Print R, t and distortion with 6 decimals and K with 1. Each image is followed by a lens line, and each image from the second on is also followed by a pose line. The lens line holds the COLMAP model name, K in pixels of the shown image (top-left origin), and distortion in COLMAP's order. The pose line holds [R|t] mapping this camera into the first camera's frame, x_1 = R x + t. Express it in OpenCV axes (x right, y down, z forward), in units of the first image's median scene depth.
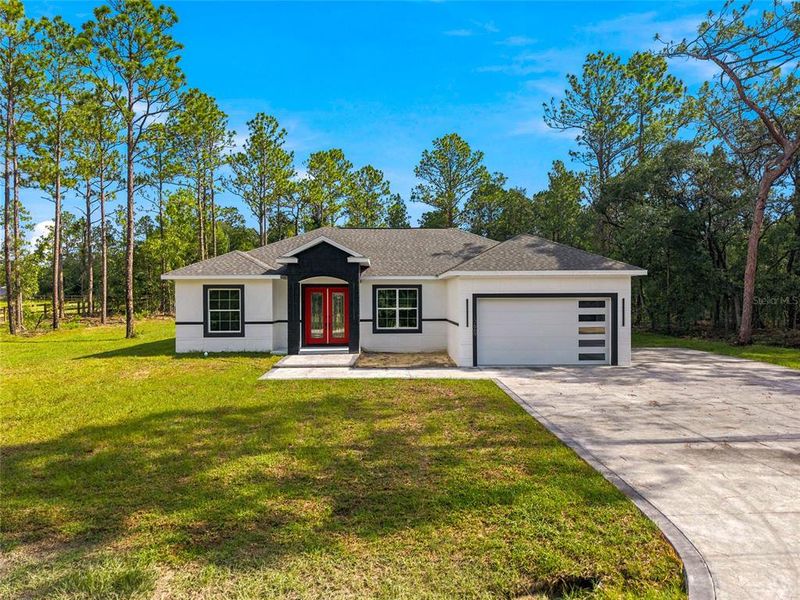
lens RADIAL K [[569.5, 0, 398.7], [0, 569.5, 301.4], [0, 0, 1]] dist [0.043771, -0.065197]
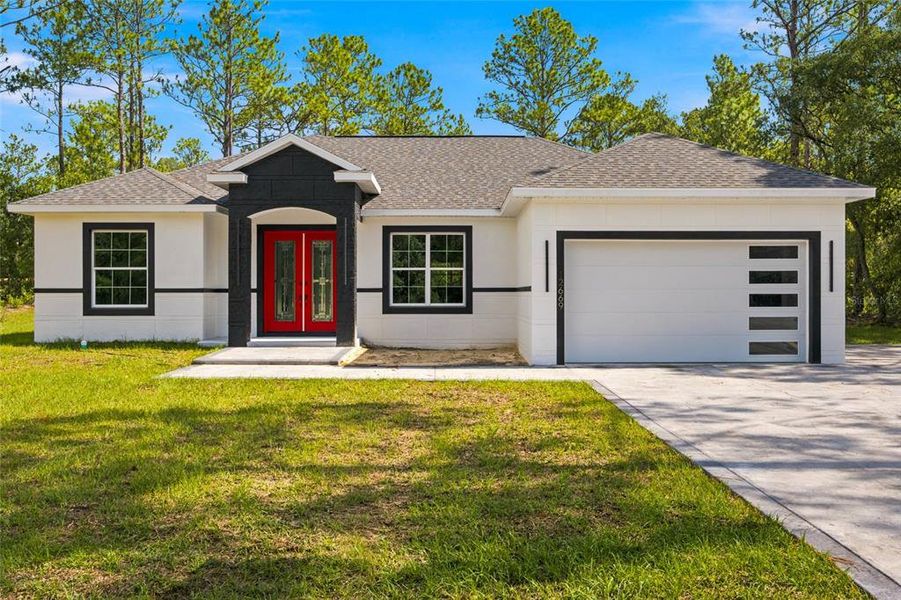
lens RADIAL K [[903.6, 0, 454.7], [0, 903.6, 299.2], [0, 0, 1]] dist [0.005447, 0.000000]
pose [[0.999759, 0.005447, -0.021281, 0.045215], [-0.005666, 0.999931, -0.010258, 0.053598], [0.021224, 0.010376, 0.999721, 0.114088]]
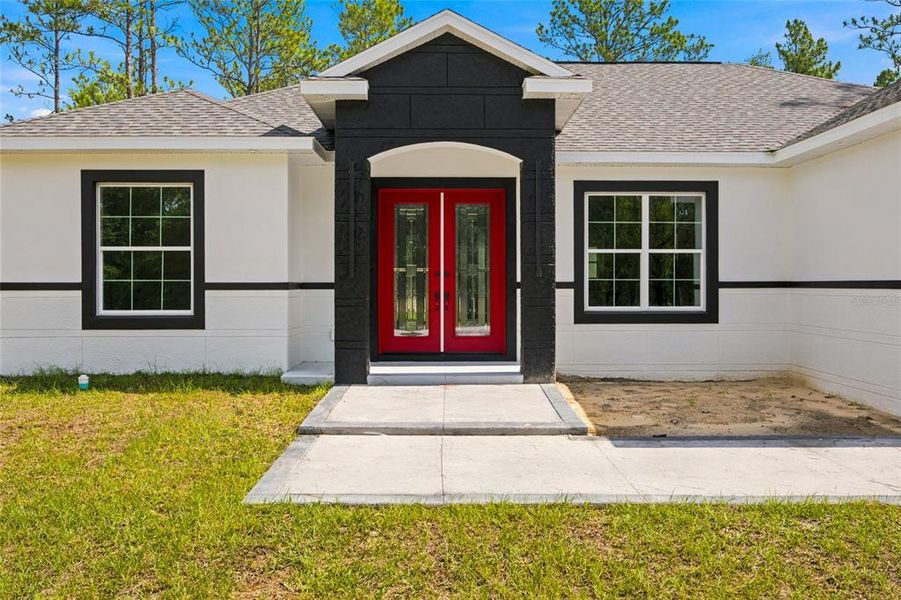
lens RADIAL K [[828.9, 0, 441.6], [0, 828.9, 294.5], [0, 0, 1]] dist [0.003883, 0.000000]
pose [[0.999968, 0.005807, -0.005550, -0.130113], [-0.005818, 0.999981, -0.001975, 0.042471], [0.005538, 0.002007, 0.999983, 0.520789]]
